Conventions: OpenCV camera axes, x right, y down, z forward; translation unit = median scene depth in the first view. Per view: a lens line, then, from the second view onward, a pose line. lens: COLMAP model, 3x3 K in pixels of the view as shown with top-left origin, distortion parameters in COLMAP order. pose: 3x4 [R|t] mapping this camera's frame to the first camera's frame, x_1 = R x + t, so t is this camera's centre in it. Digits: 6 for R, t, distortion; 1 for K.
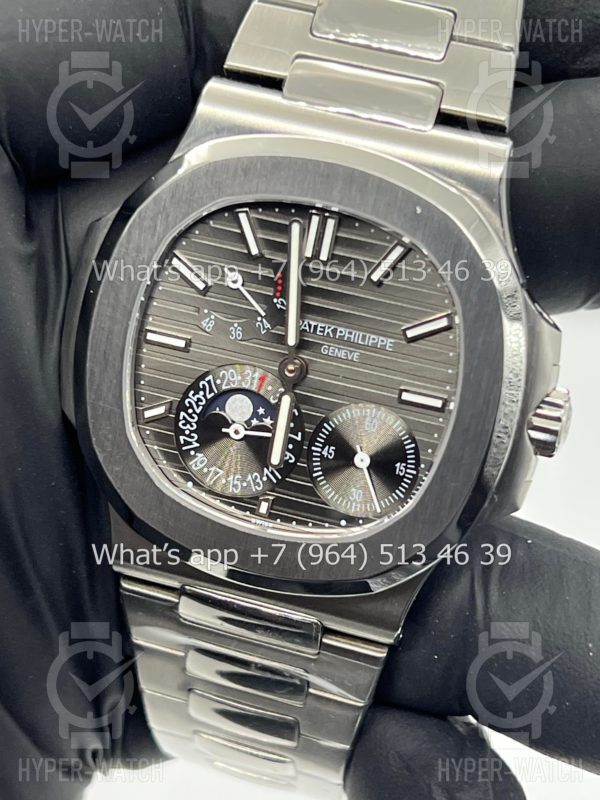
lens RADIAL K [[1760.6, 0, 310.0], [0, 1760.6, 409.9], [0, 0, 1]] dist [0.112202, 0.000000]
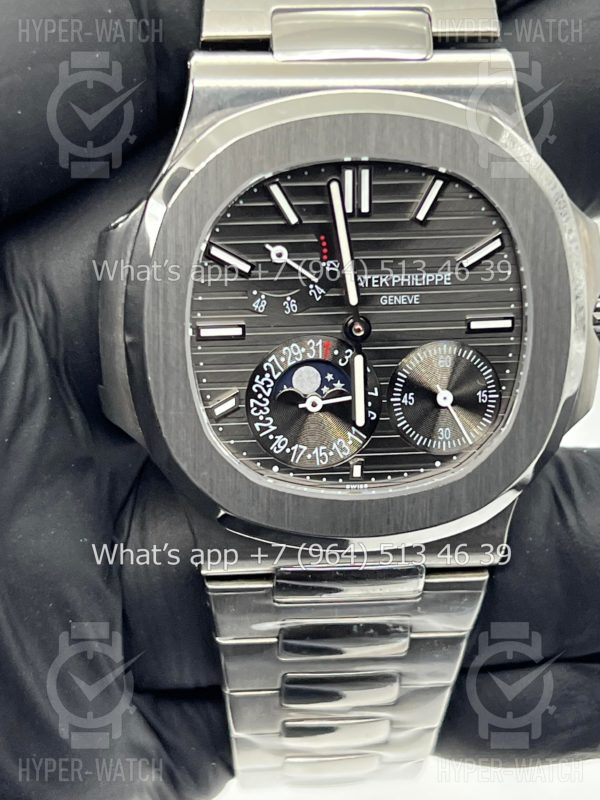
lens RADIAL K [[1760.6, 0, 294.9], [0, 1760.6, 405.9], [0, 0, 1]] dist [0.112202, 0.000000]
pose [[0.931209, -0.266825, 0.248302, -0.295302], [0.249356, 0.963242, 0.099936, -0.087260], [-0.265841, -0.031145, 0.963514, 0.062130]]
